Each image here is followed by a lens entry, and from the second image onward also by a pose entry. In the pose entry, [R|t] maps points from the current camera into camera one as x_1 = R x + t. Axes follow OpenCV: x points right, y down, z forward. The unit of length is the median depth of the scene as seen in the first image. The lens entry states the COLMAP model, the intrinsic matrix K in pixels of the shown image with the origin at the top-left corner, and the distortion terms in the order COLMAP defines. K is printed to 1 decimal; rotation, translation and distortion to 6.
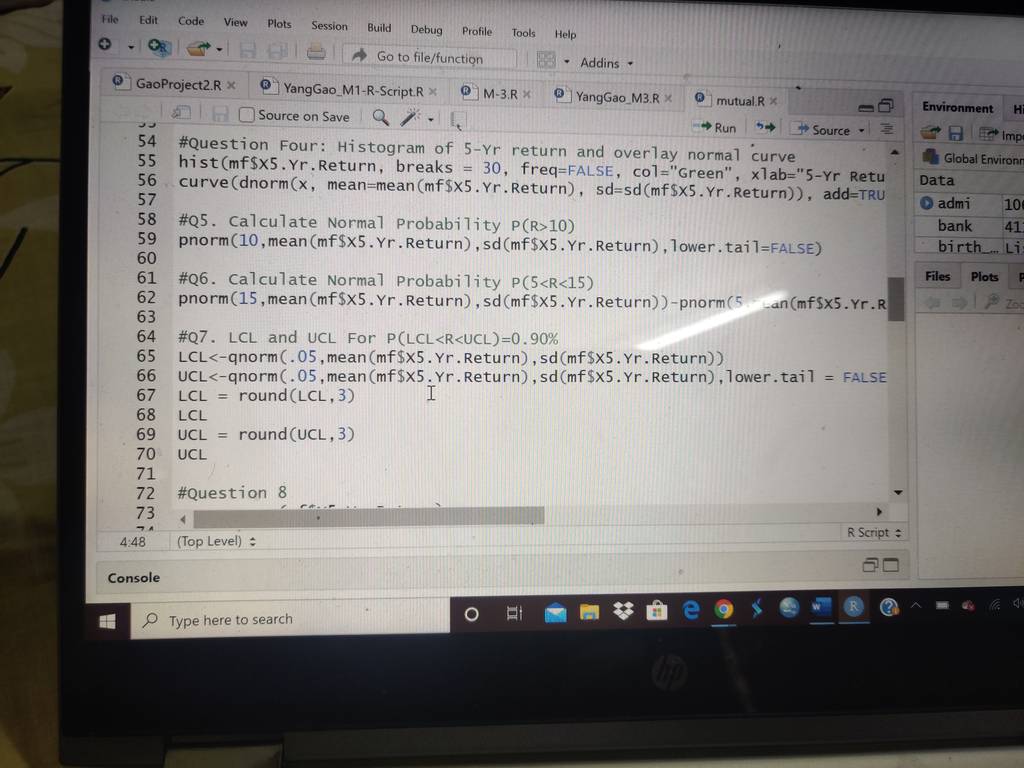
lens RADIAL K [[1025.6, 0, 536.0], [0, 1025.6, 384.8], [0, 0, 1]] dist [-0.004877, -0.021333]
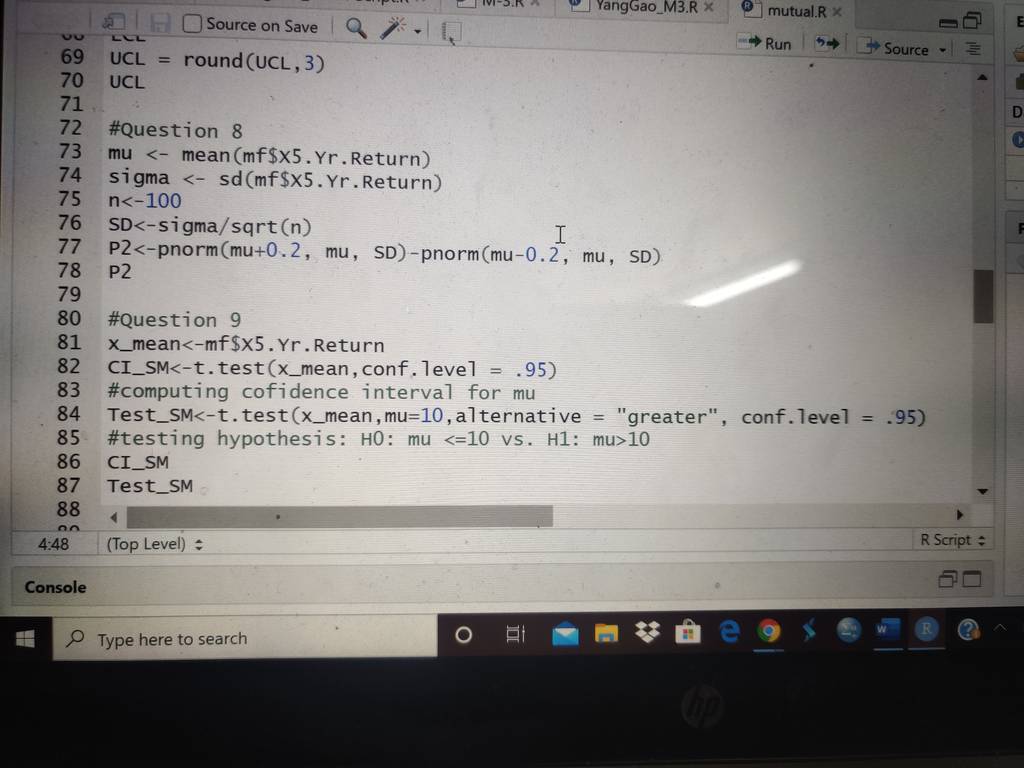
lens RADIAL K [[799.9, 0, 504.3], [0, 799.9, 385.1], [0, 0, 1]] dist [0.000545, -0.029686]
pose [[0.999527, 0.007544, -0.029811, -0.012172], [-0.006947, 0.999775, 0.020059, 0.009667], [0.029956, -0.019842, 0.999354, 0.356172]]
